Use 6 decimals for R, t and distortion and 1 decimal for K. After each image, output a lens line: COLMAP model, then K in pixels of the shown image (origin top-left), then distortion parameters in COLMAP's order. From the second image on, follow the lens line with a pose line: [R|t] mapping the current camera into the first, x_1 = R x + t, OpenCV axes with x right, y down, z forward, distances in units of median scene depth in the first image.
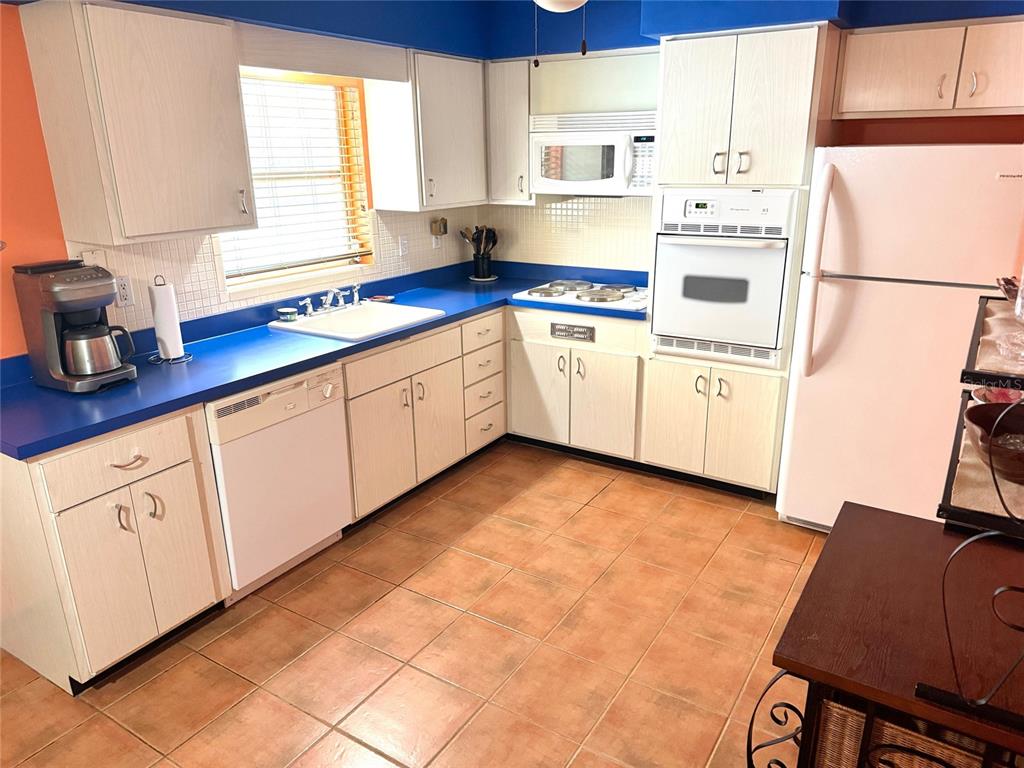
lens RADIAL K [[723.7, 0, 514.0], [0, 723.7, 386.4], [0, 0, 1]] dist [0.037723, -0.029135]
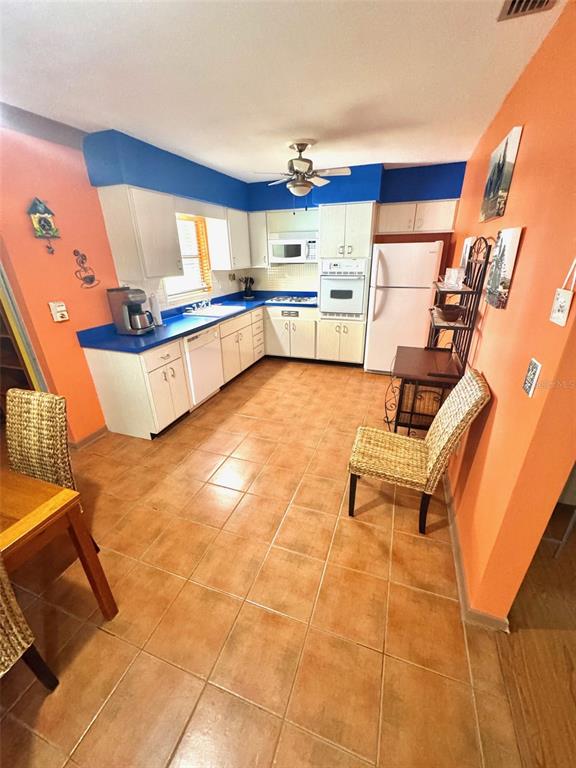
lens RADIAL K [[310.0, 0, 290.8], [0, 310.0, 383.3], [0, 0, 1]] dist [-0.002897, 0.000557]
pose [[0.975469, -0.091476, 0.200233, -0.206496], [0.073678, 0.992784, 0.094614, 0.088989], [-0.207443, -0.077540, 0.975169, -0.204751]]
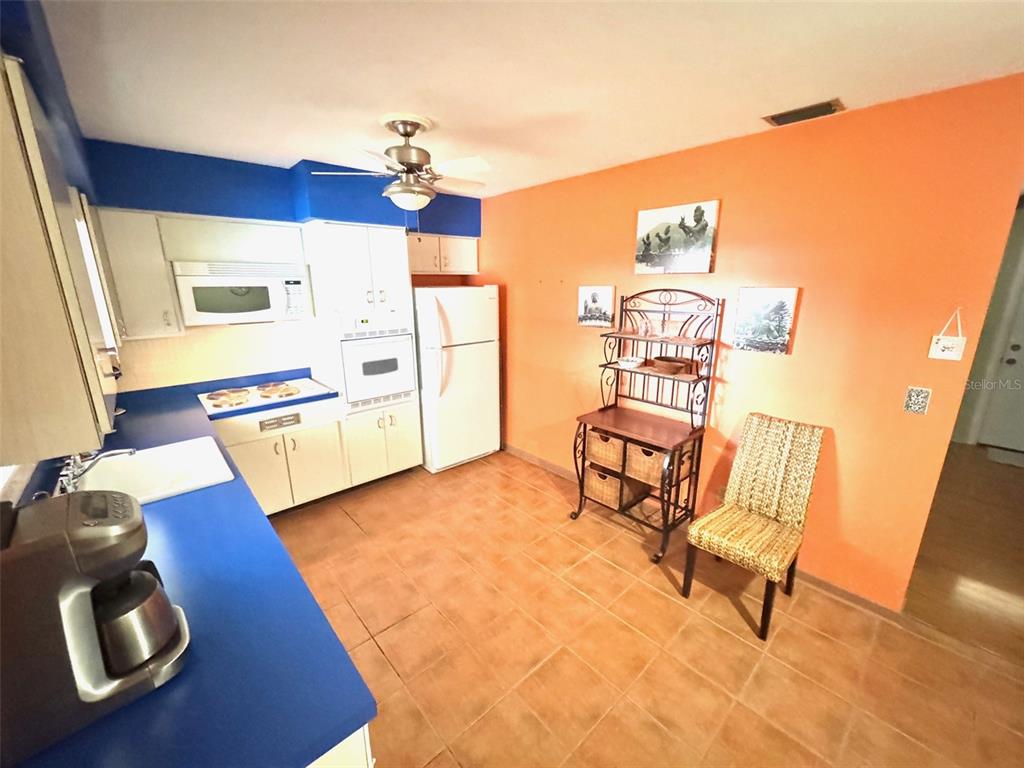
lens RADIAL K [[413.3, 0, 513.2], [0, 413.3, 385.3], [0, 0, 1]] dist [-0.002897, 0.000557]
pose [[0.270836, -0.227750, 0.935295, -0.580536], [0.296839, 0.944020, 0.143918, -0.141128], [-0.915715, 0.238654, 0.323280, 0.399052]]
